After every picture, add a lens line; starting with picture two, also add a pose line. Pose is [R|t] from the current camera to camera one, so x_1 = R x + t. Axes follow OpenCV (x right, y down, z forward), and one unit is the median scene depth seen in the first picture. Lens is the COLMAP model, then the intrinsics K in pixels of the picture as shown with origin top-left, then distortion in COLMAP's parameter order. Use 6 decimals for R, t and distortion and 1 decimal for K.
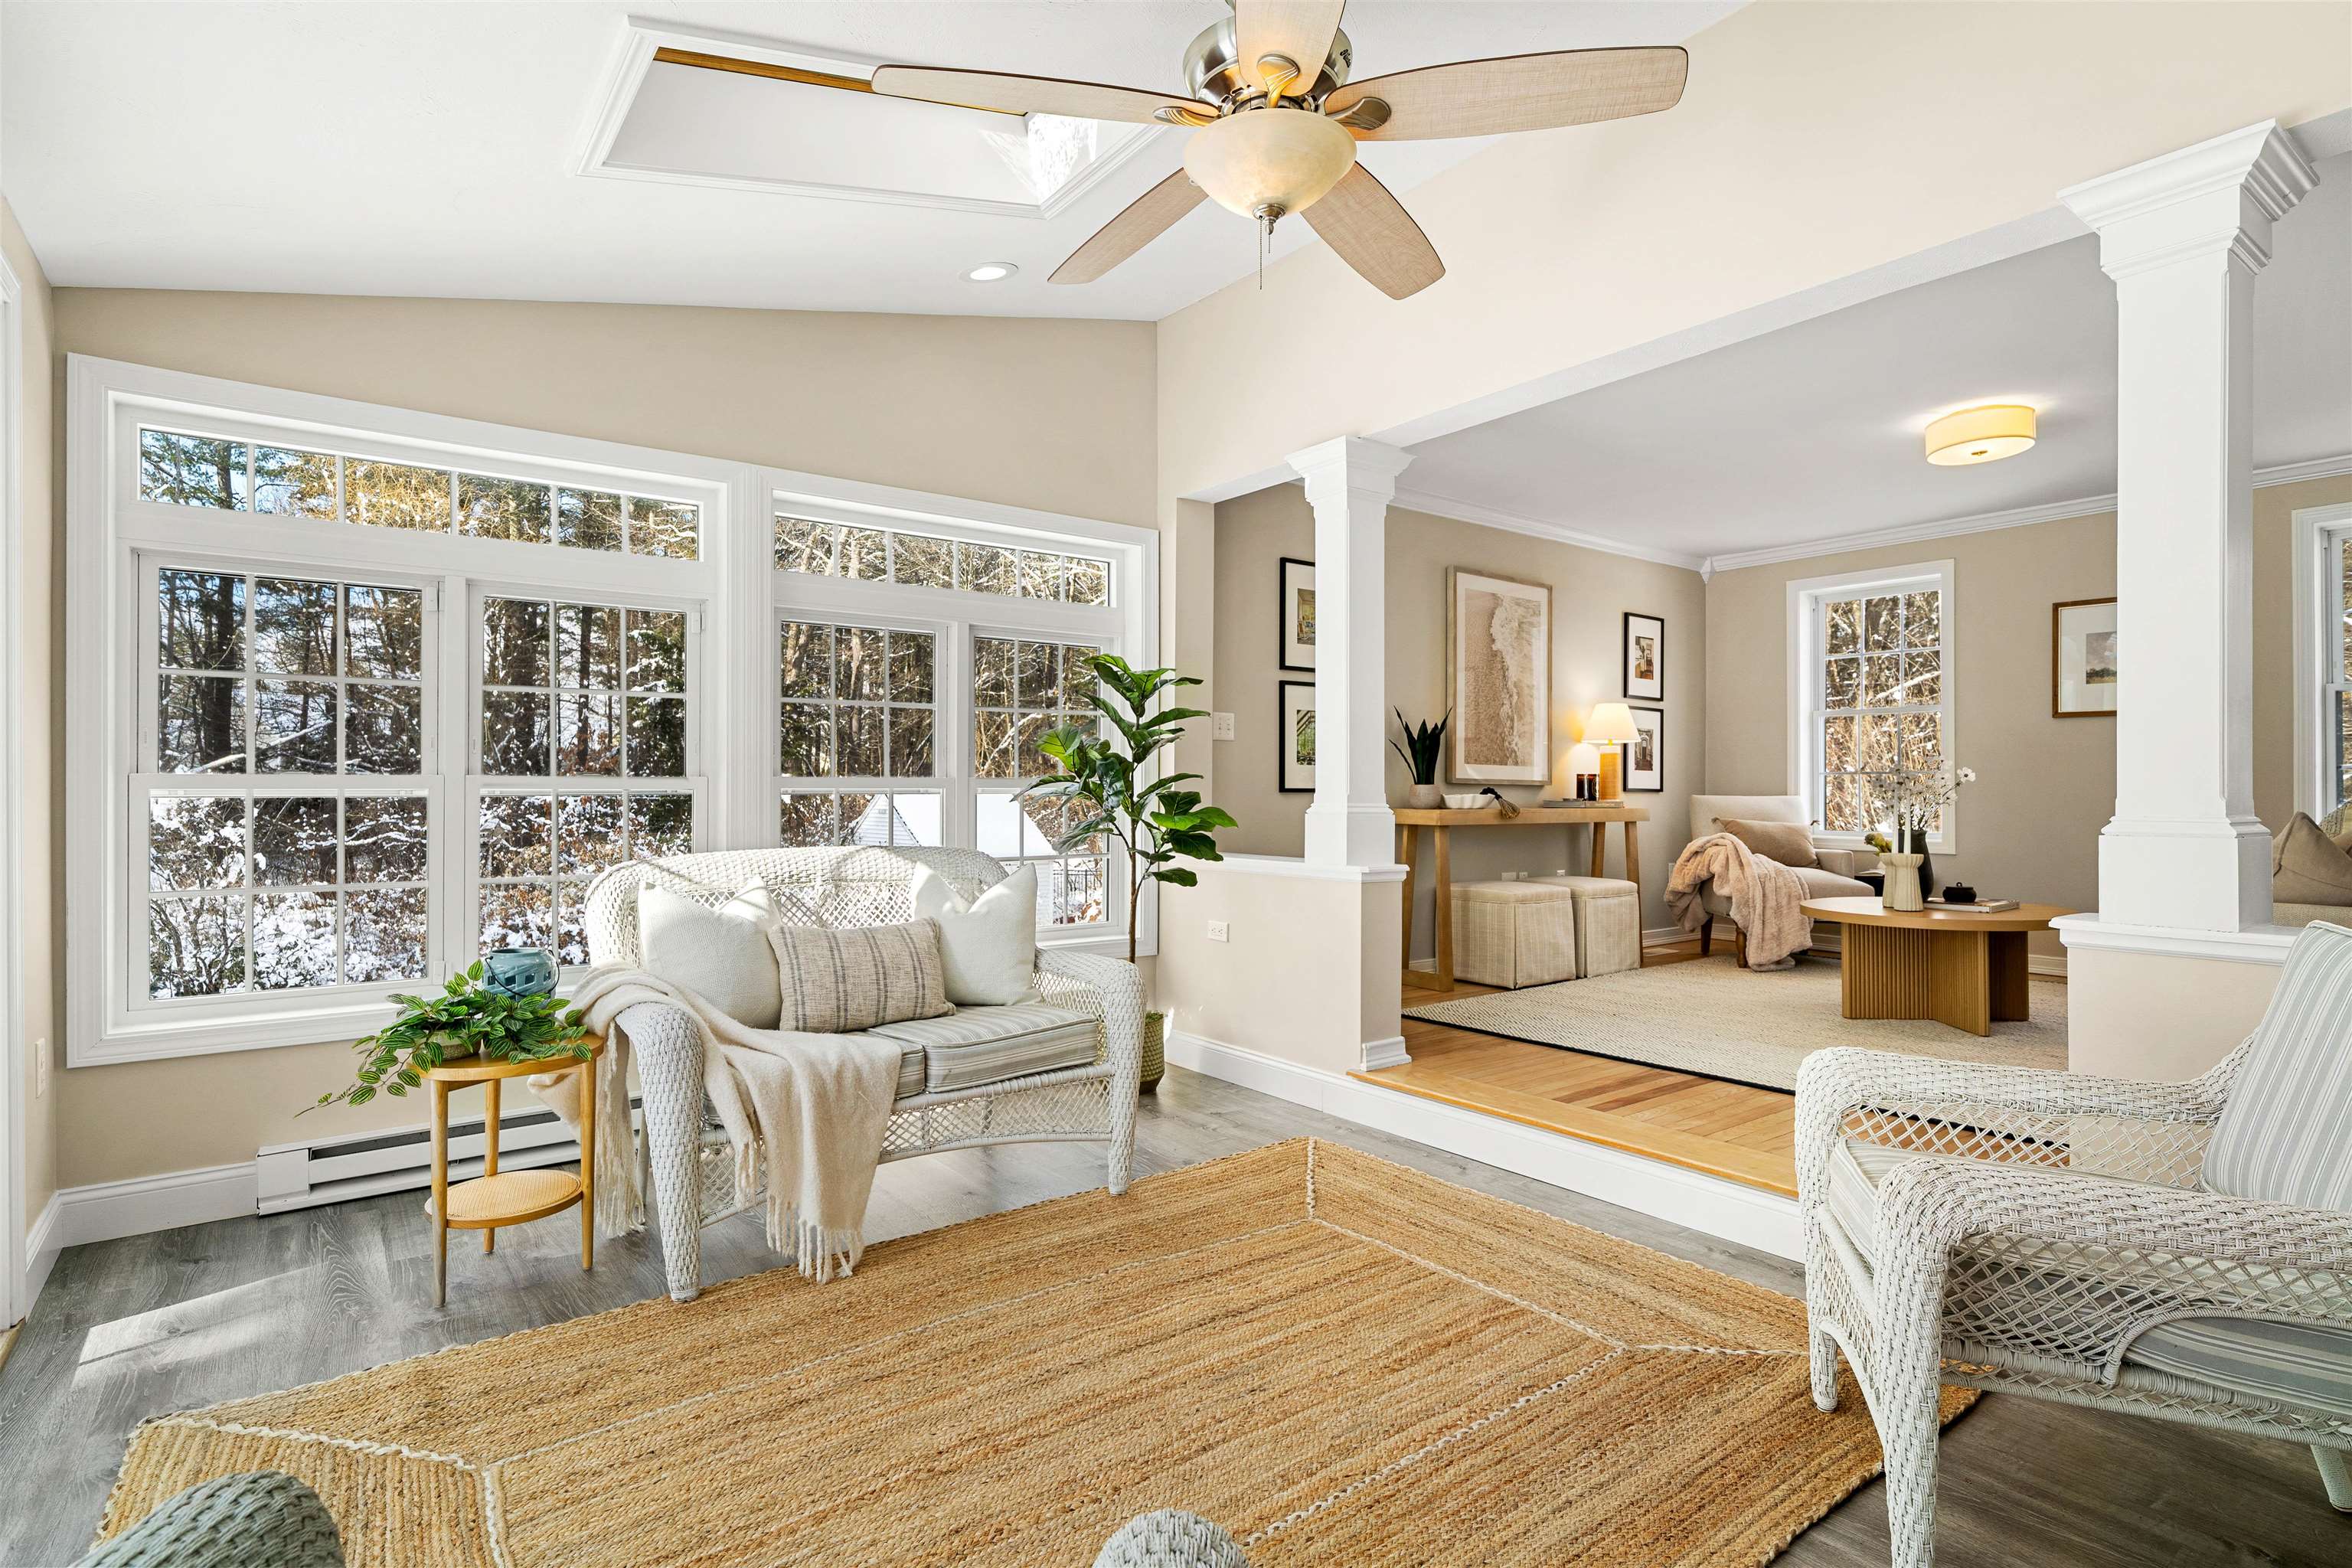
lens RADIAL K [[1160.2, 0, 1176.0], [0, 1160.2, 784.0], [0, 0, 1]] dist [0.000445, -0.000269]
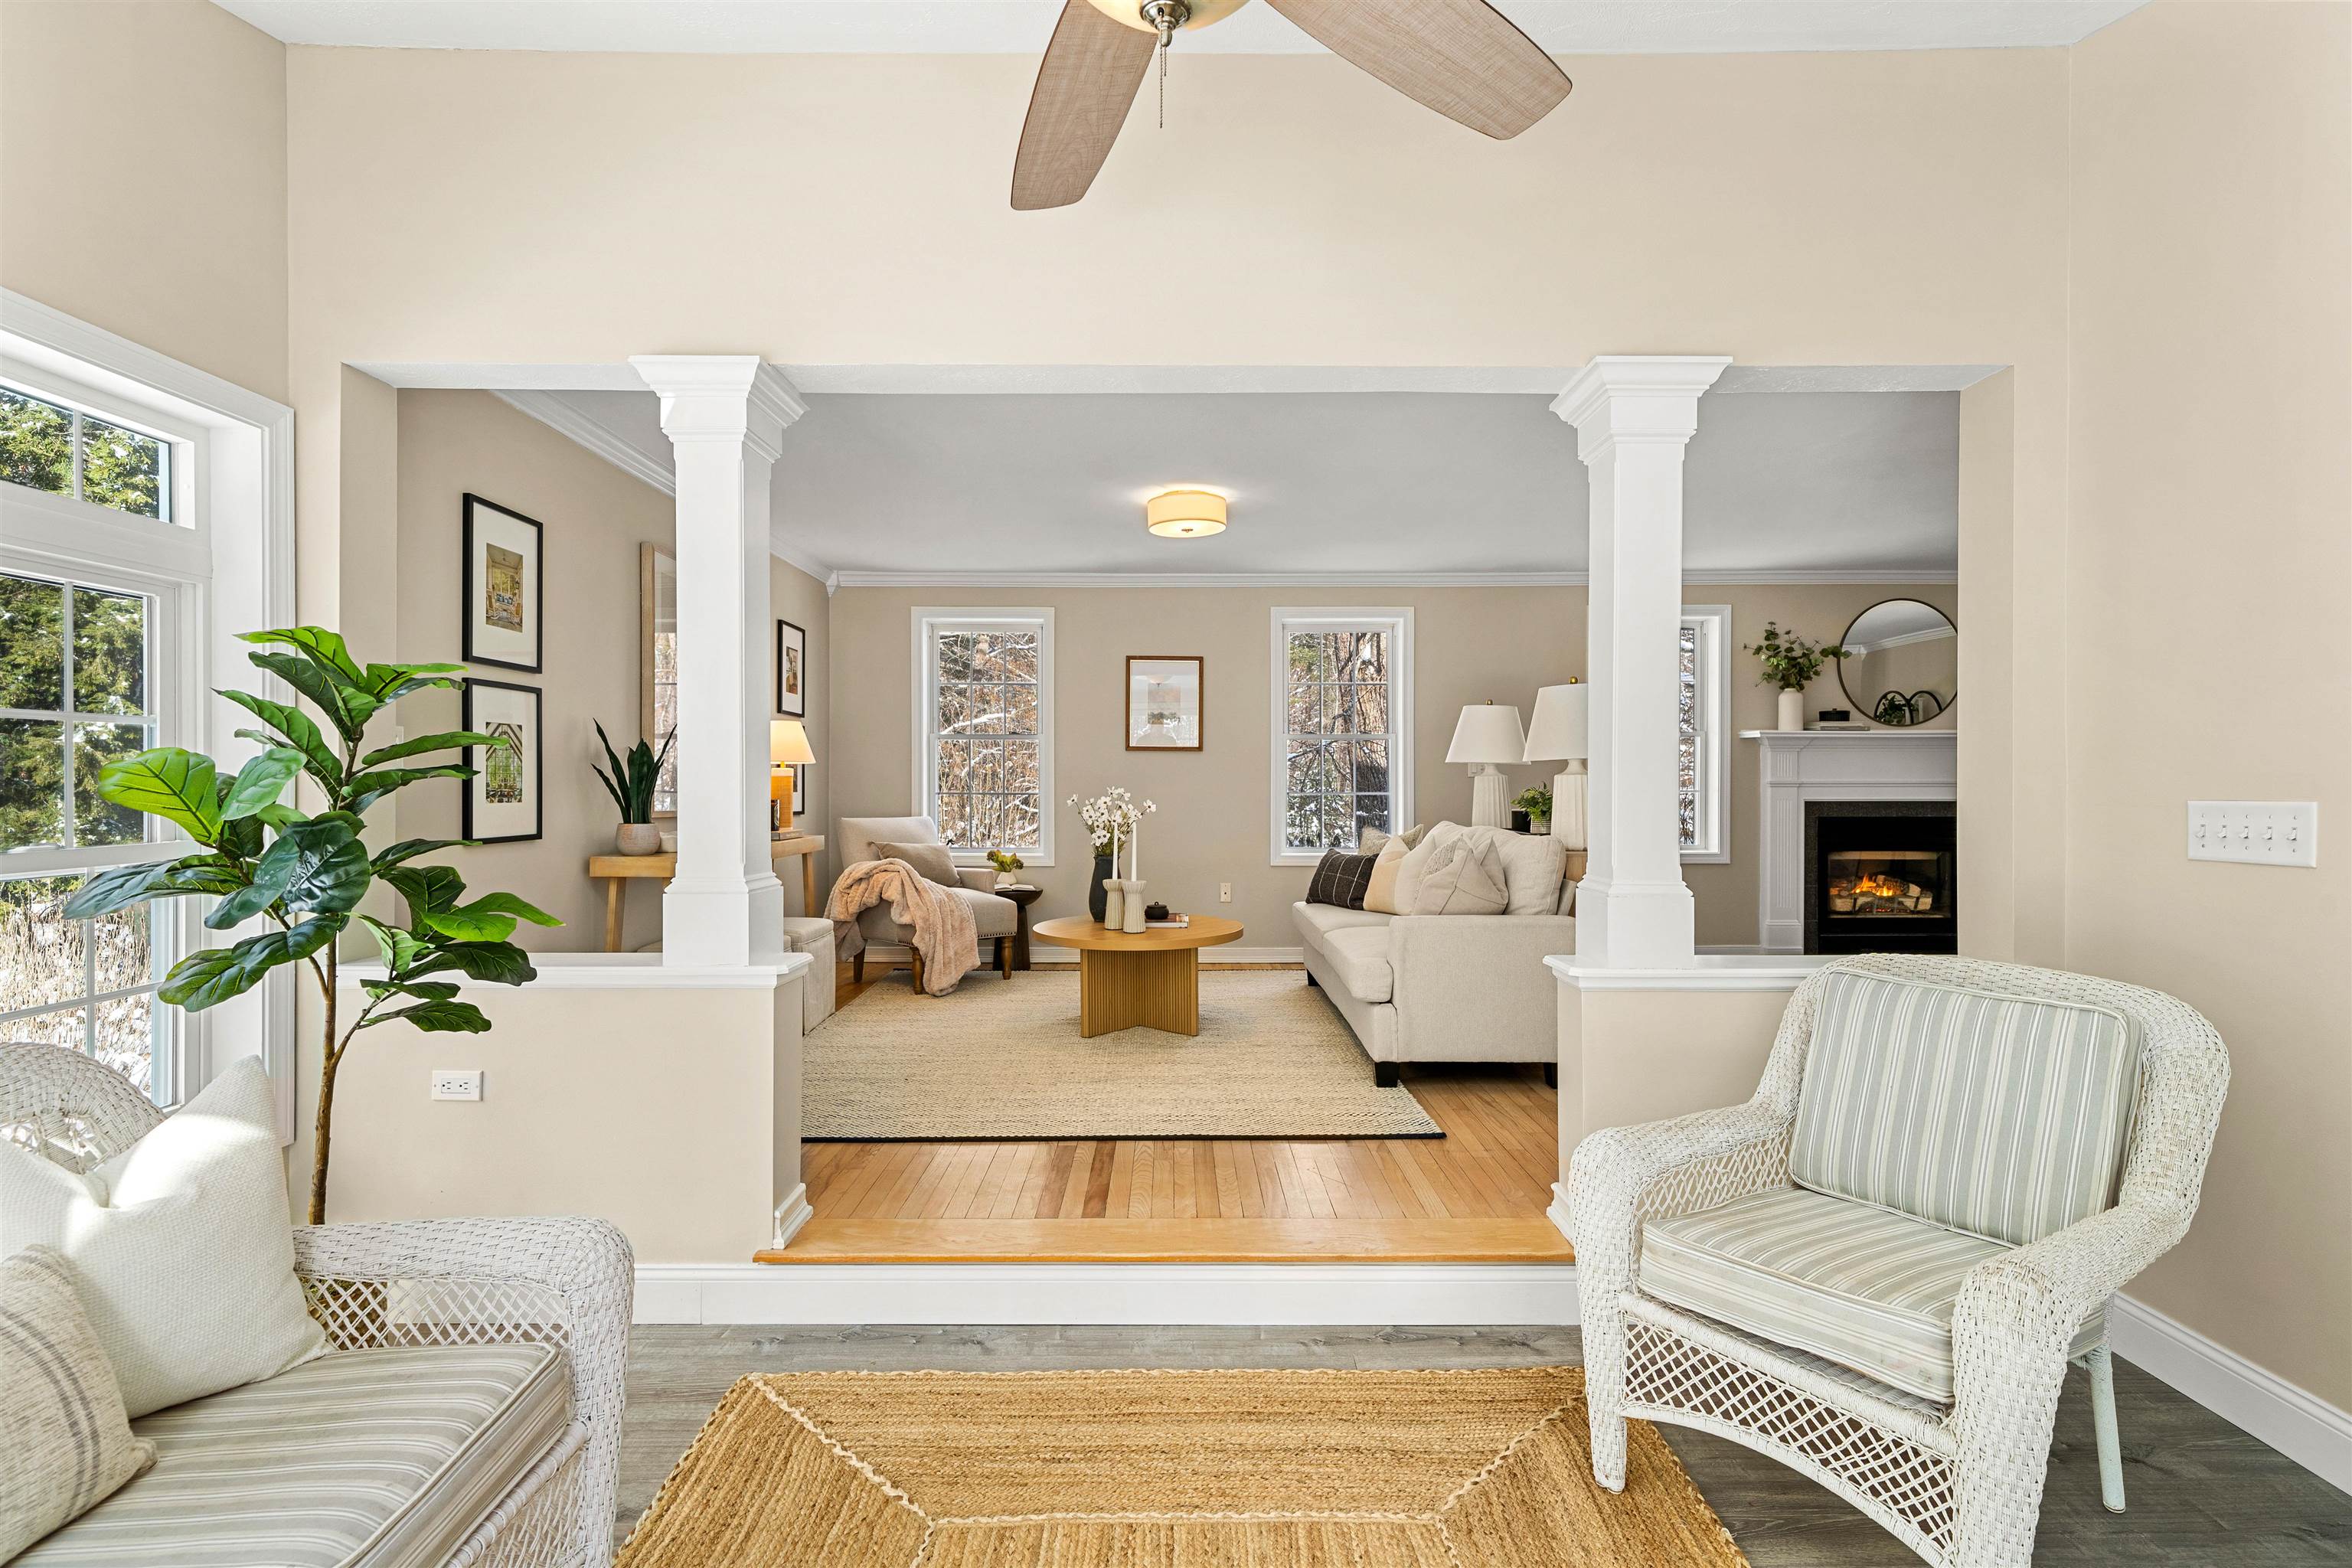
lens RADIAL K [[1139.1, 0, 1172.7], [0, 1139.1, 781.6], [0, 0, 1]] dist [-0.000191, 0.000700]
pose [[0.601759, -0.000689, 0.798677, -0.233877], [-0.005082, 0.999976, 0.004692, -0.043215], [-0.798662, -0.006882, 0.601741, 0.350217]]
